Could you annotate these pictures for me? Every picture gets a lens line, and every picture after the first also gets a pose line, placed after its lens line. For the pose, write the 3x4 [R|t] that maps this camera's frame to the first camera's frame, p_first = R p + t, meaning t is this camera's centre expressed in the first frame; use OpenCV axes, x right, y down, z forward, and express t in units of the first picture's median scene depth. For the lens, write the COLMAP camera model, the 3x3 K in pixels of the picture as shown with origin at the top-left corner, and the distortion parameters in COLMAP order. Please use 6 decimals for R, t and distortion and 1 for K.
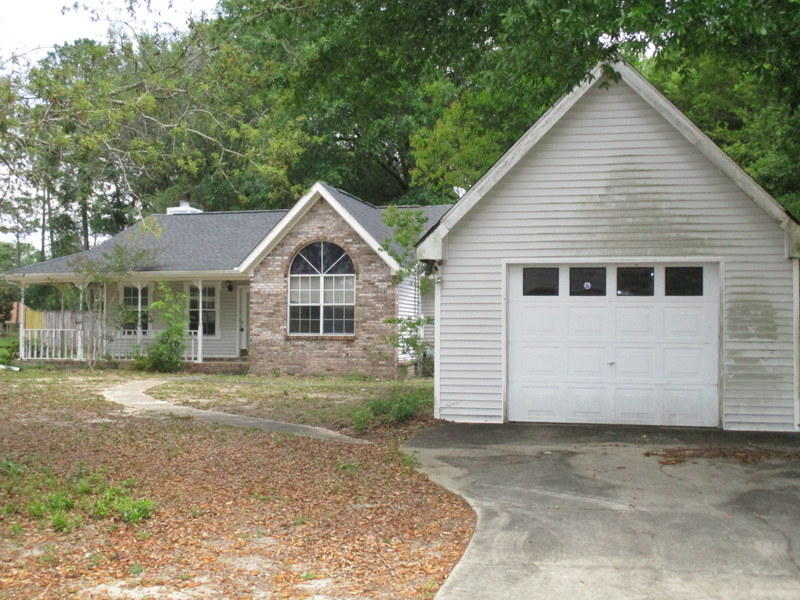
lens RADIAL K [[579.9, 0, 400.1], [0, 579.9, 300.8], [0, 0, 1]] dist [0.004133, -0.000323]
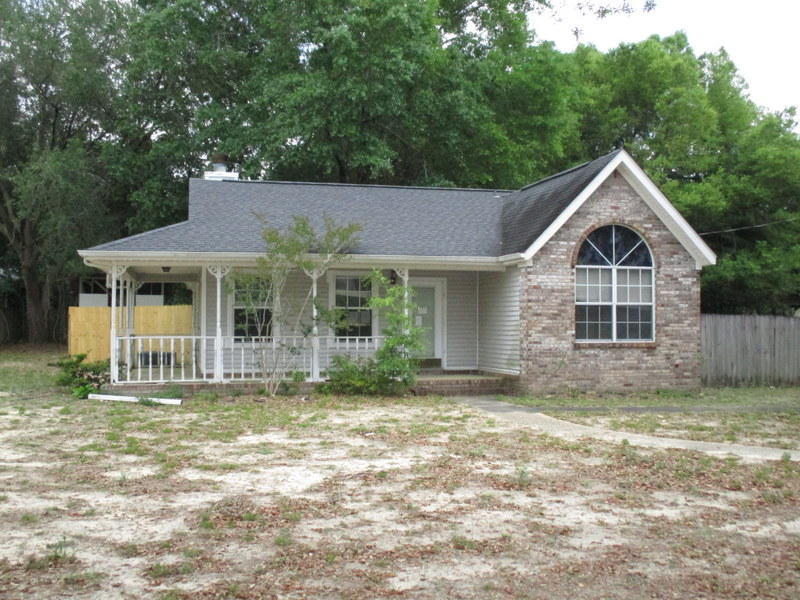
lens RADIAL K [[641.0, 0, 400.0], [0, 641.0, 301.3], [0, 0, 1]] dist [0.002398, -0.001188]
pose [[0.938682, 0.012316, 0.344564, -0.719189], [-0.011533, 0.999924, -0.004322, 0.010493], [-0.344591, 0.000083, 0.938753, 0.270341]]
